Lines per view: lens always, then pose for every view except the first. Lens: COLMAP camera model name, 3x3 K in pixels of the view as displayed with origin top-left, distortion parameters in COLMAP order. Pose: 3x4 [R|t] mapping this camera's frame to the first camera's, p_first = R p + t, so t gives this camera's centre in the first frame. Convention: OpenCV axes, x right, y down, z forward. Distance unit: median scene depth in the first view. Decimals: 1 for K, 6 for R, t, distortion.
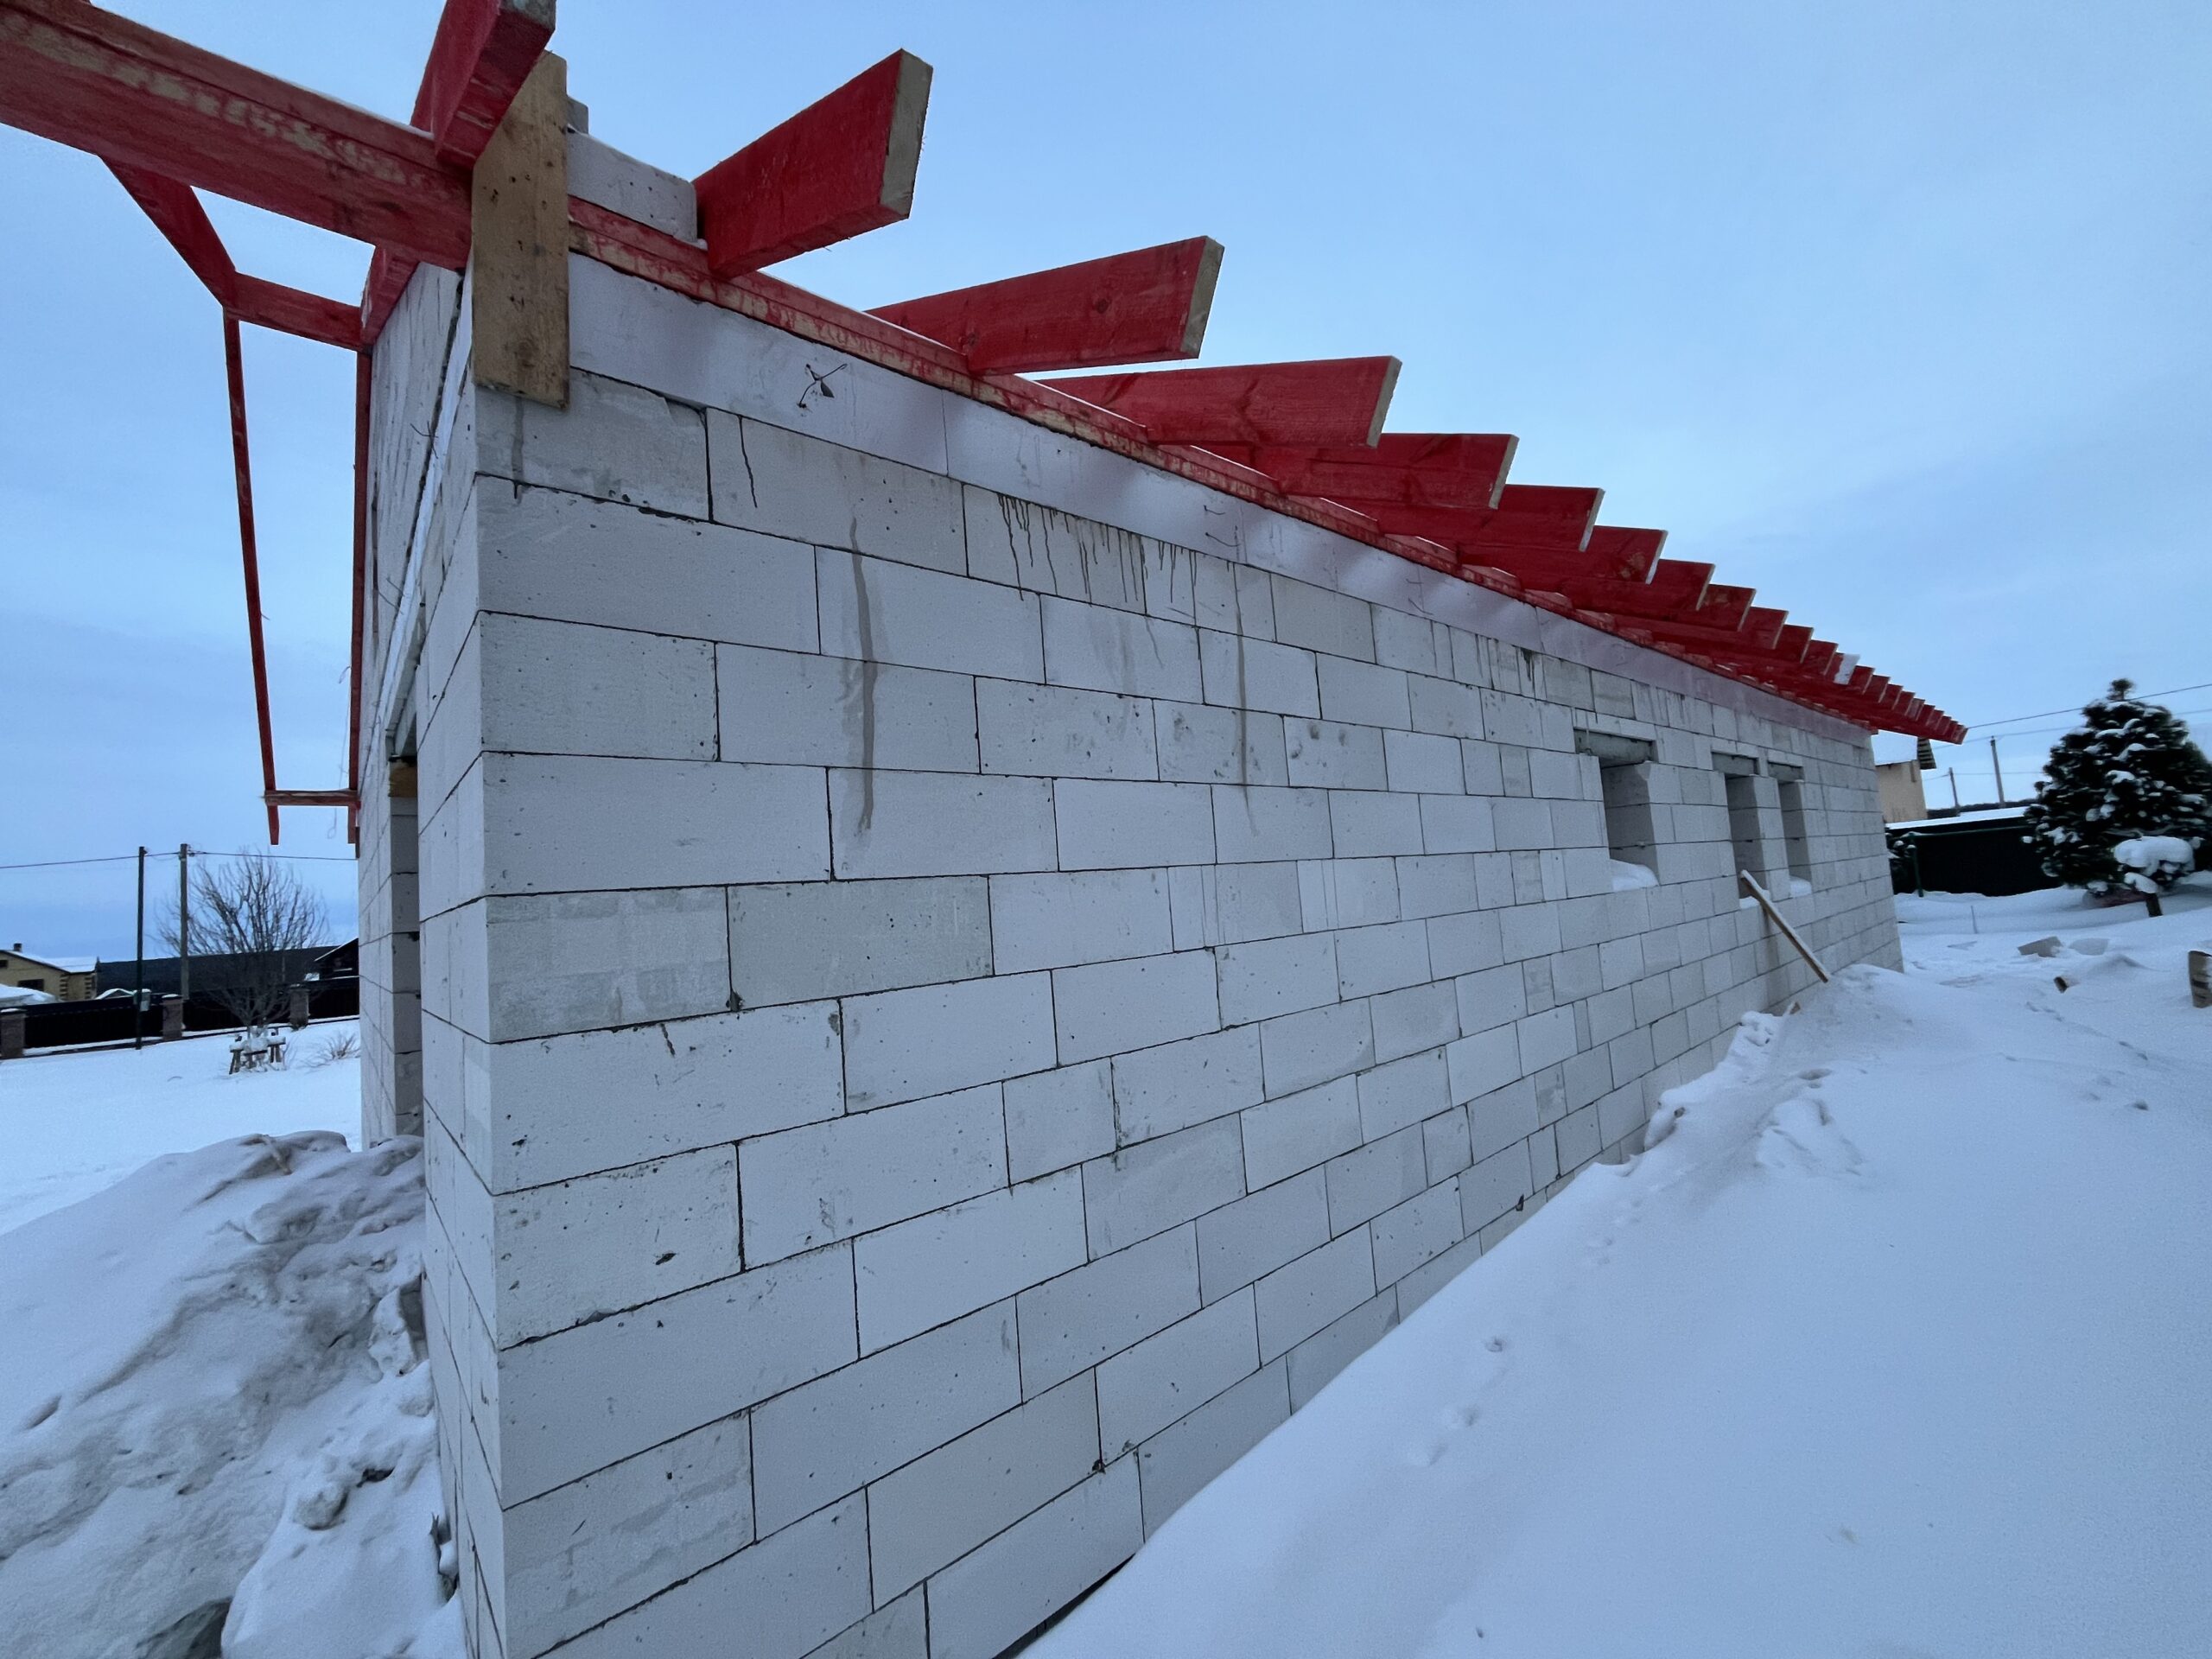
lens RADIAL K [[899.7, 0, 1106.0], [0, 899.7, 829.5], [0, 0, 1]] dist [-0.002687, -0.000603]
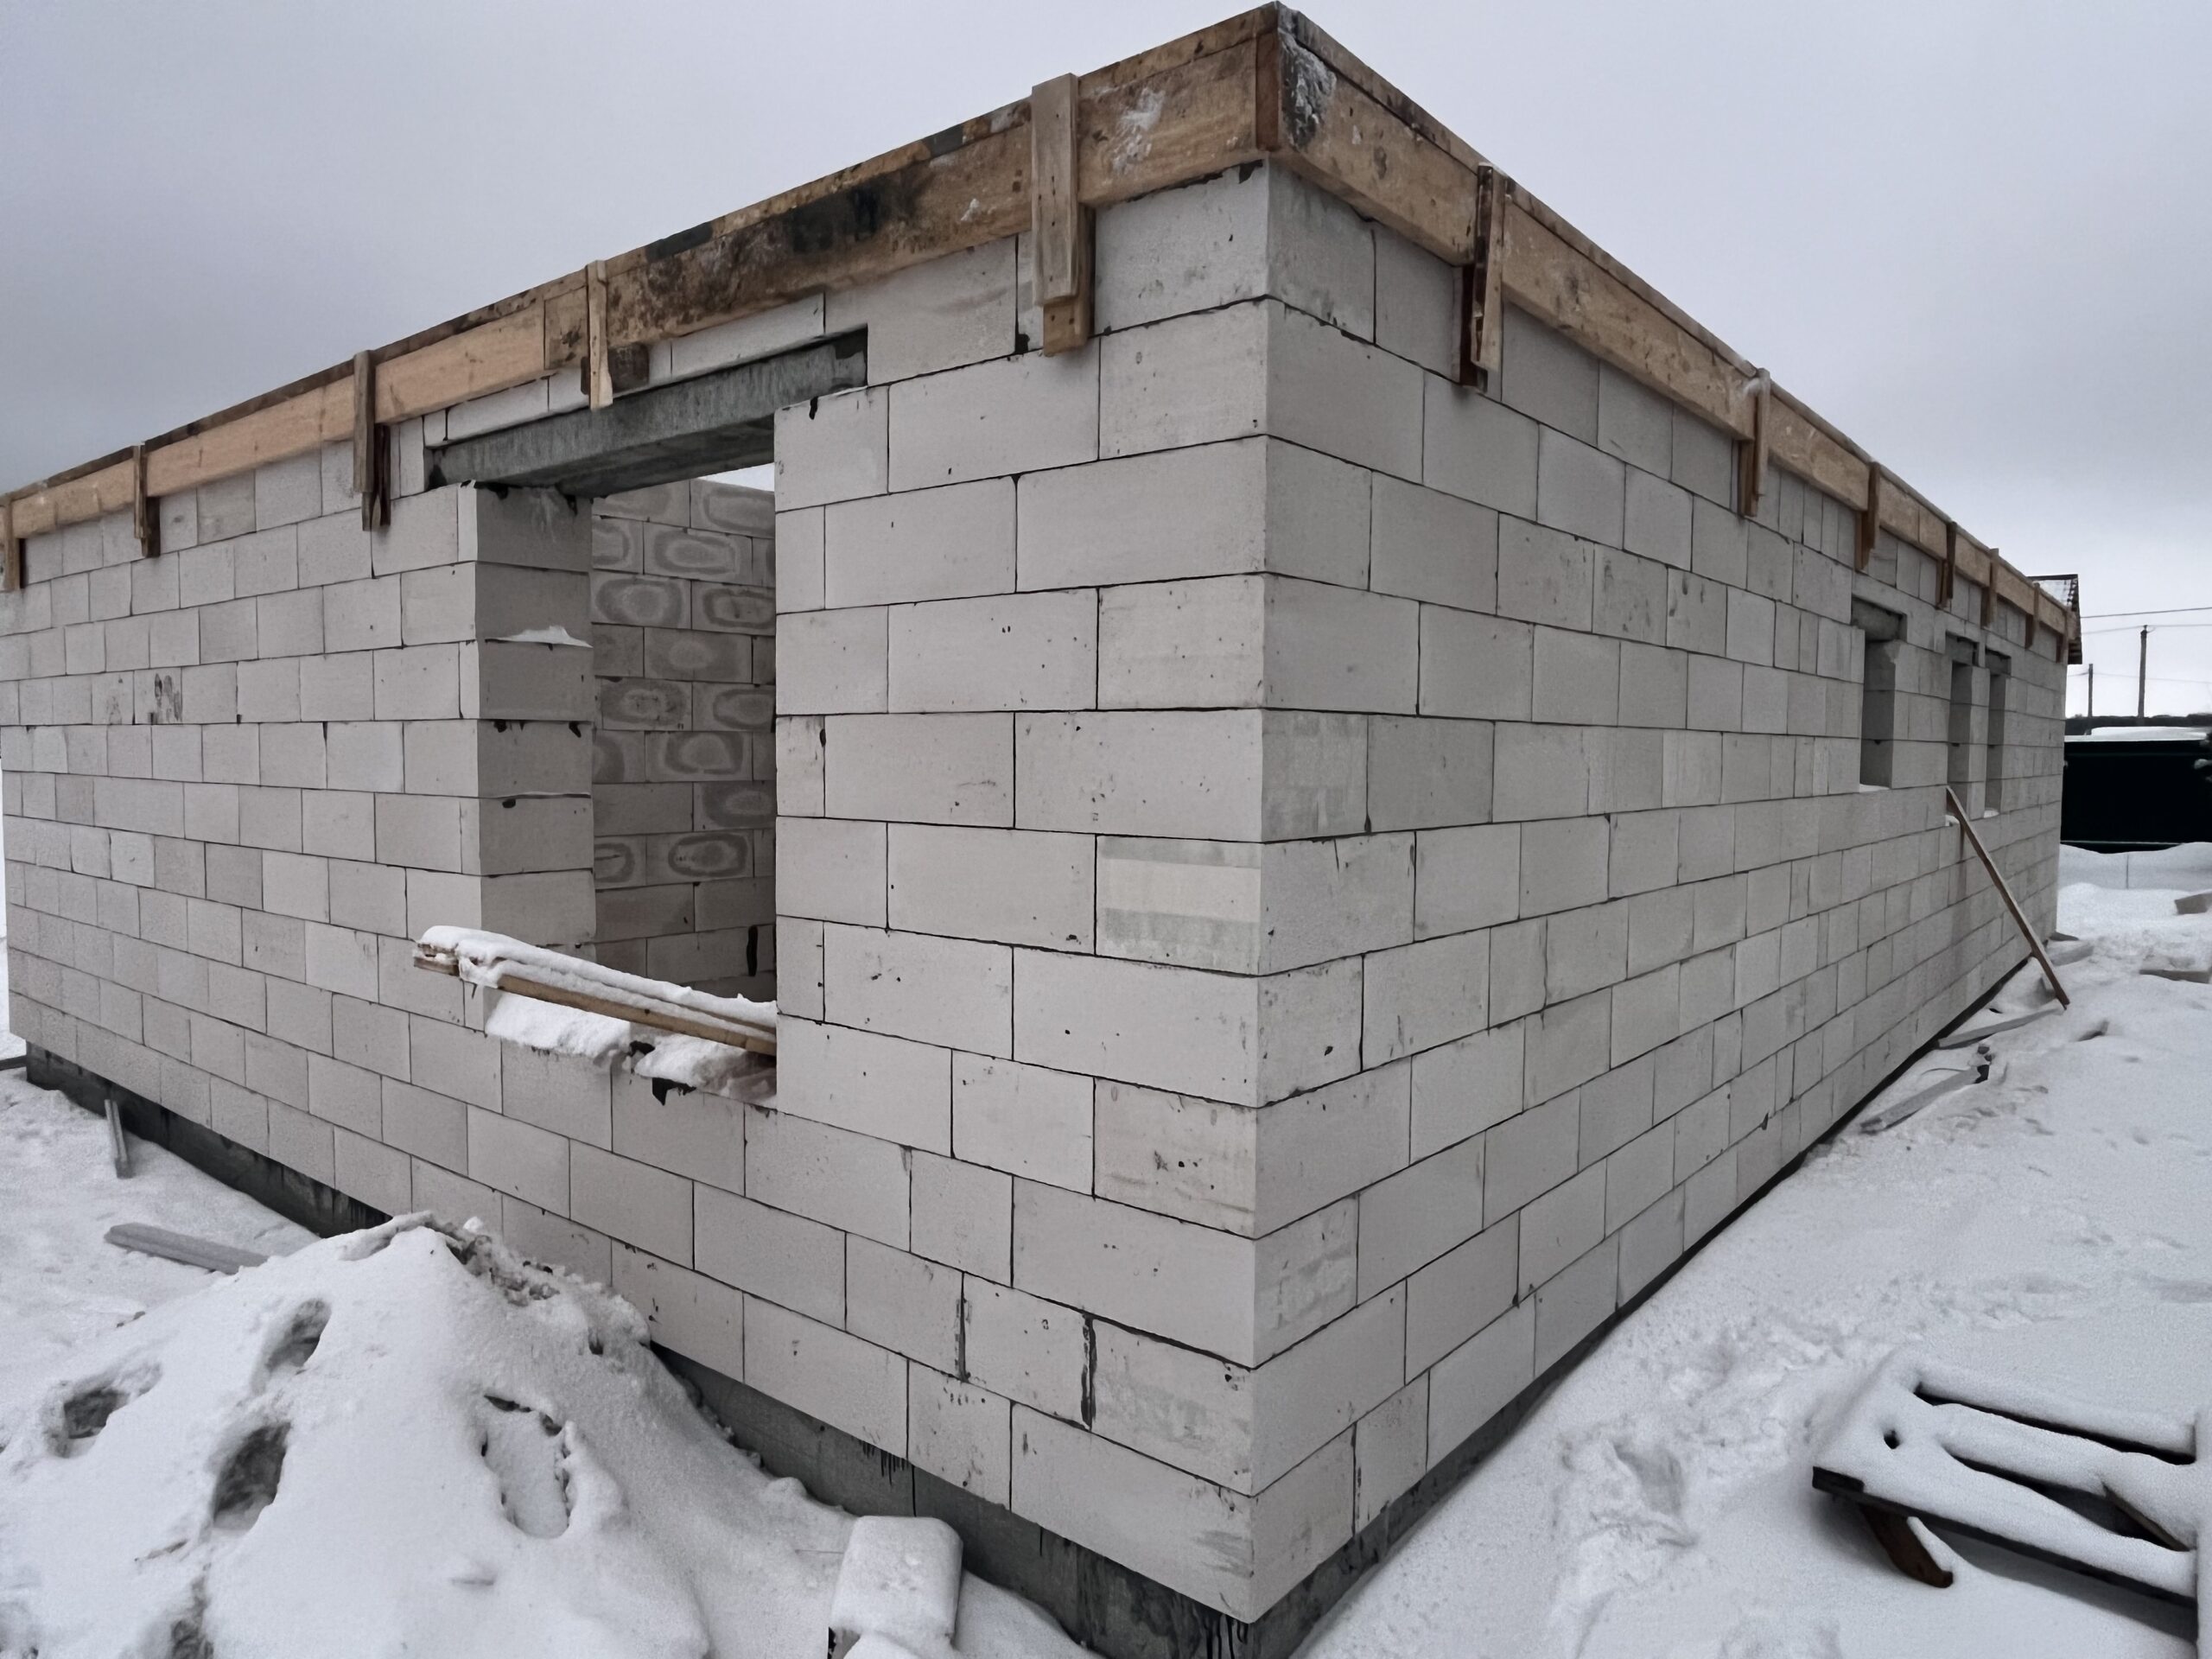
lens RADIAL K [[1419.8, 0, 1102.5], [0, 1419.8, 815.6], [0, 0, 1]] dist [-0.002830, -0.002225]
pose [[0.983109, 0.075152, 0.166882, -0.769113], [-0.094548, 0.989257, 0.111496, 0.019779], [-0.156710, -0.125391, 0.979653, -0.441418]]
